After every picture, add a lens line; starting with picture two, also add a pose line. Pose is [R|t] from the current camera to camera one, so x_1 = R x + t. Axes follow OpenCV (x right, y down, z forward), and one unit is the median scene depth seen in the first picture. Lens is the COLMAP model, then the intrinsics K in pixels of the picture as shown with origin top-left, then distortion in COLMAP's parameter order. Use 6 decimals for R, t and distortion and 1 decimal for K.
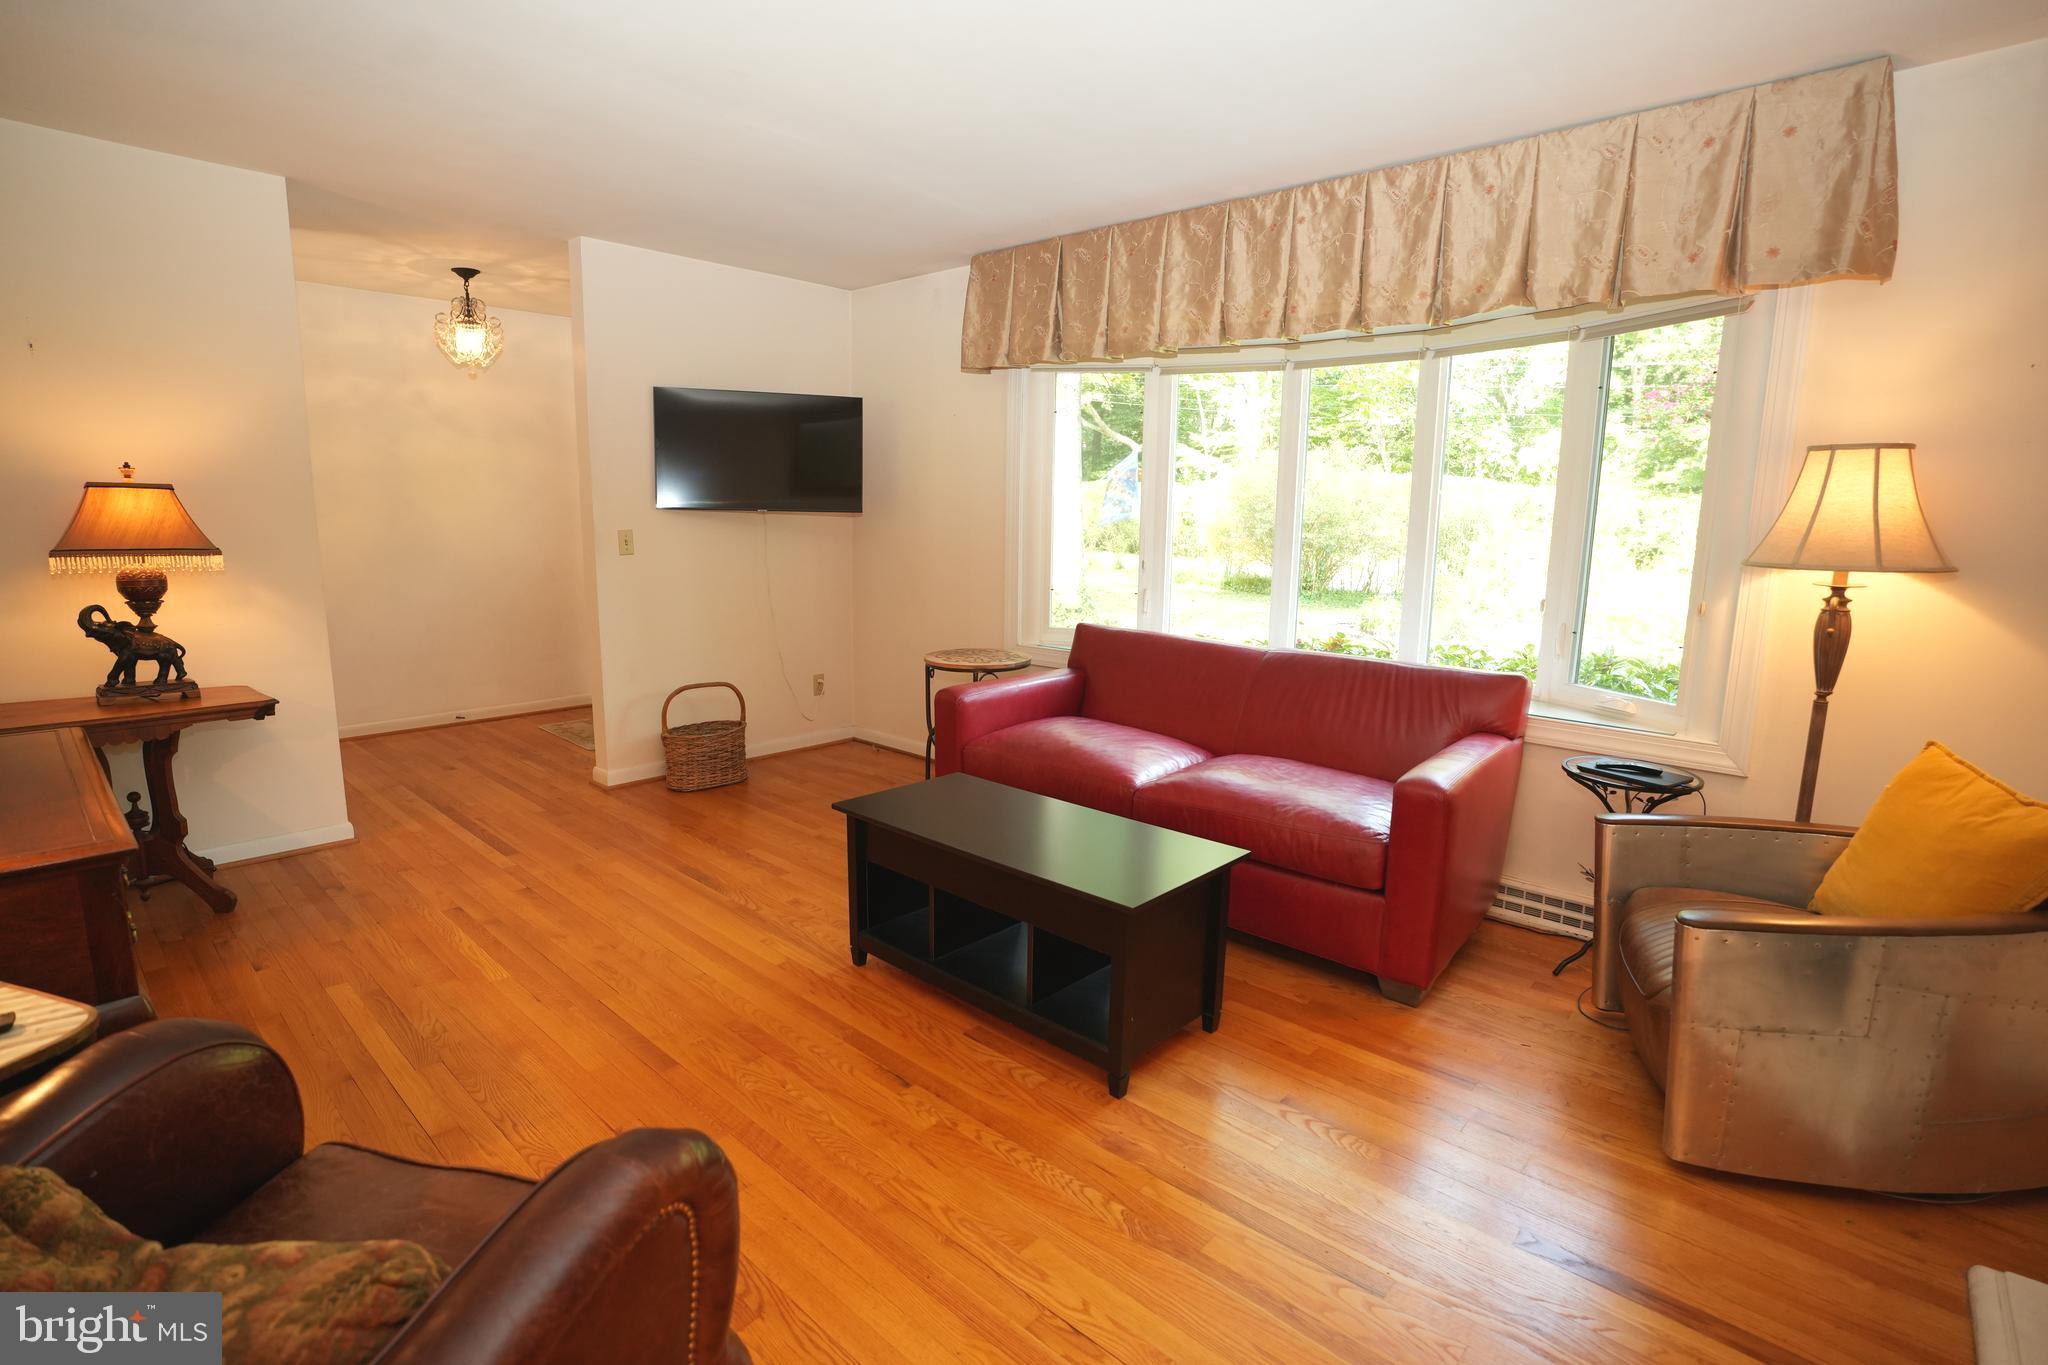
lens RADIAL K [[1009.5, 0, 1017.9], [0, 1009.5, 683.8], [0, 0, 1]] dist [0.000829, 0.000400]
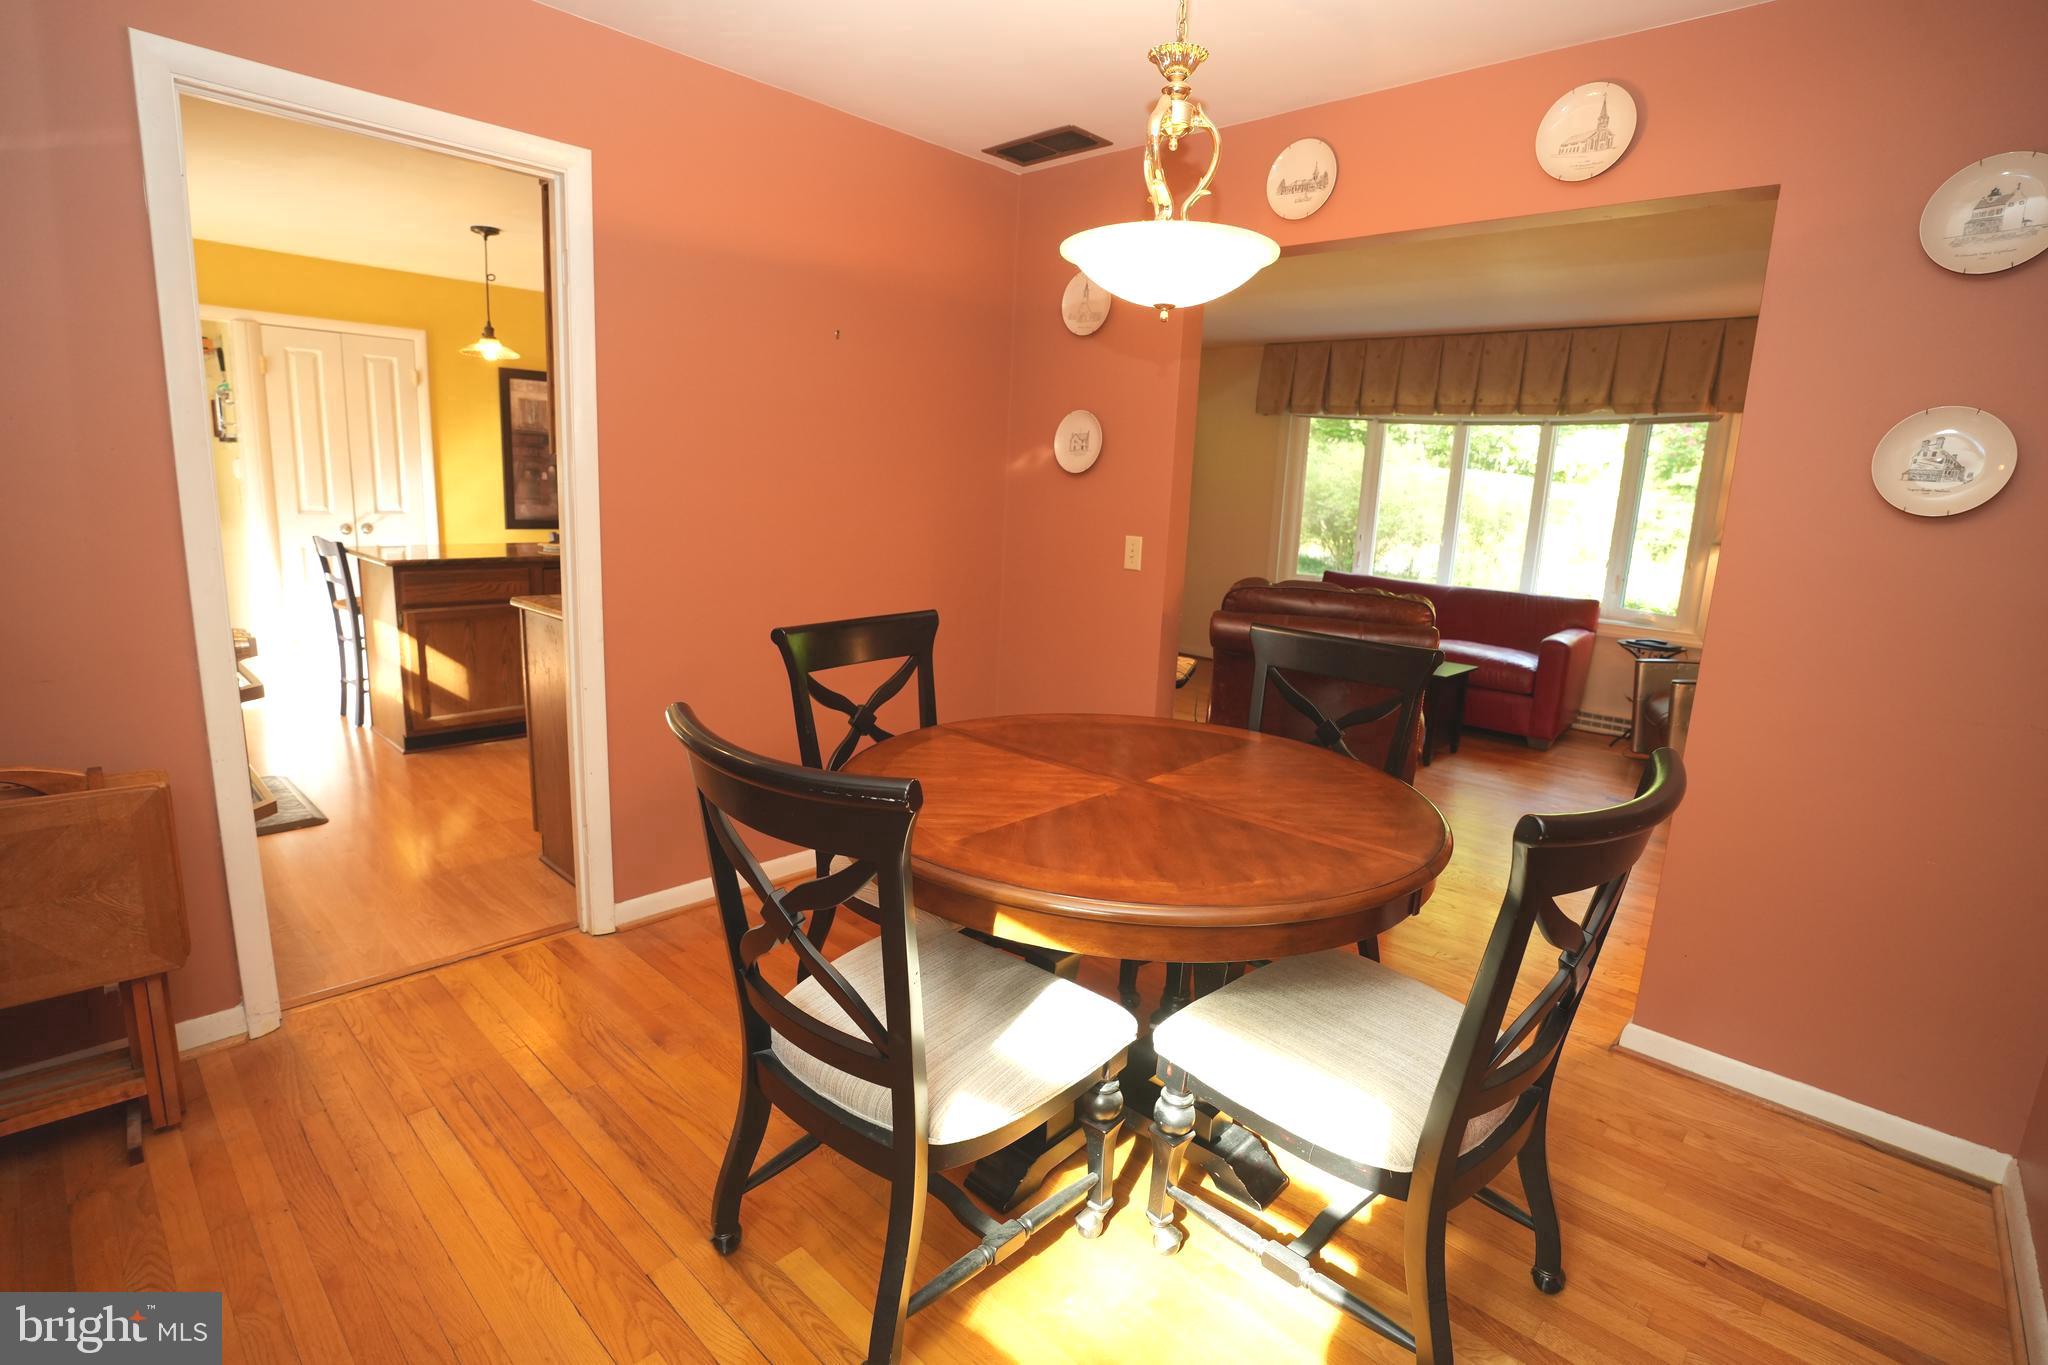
lens RADIAL K [[1012.5, 0, 1026.1], [0, 1012.5, 681.5], [0, 0, 1]] dist [-0.003853, -0.000074]
pose [[0.999410, 0.034342, 0.000294, -0.604609], [-0.034341, 0.999225, 0.019258, 0.153138], [0.000368, -0.019257, 0.999814, -0.962643]]
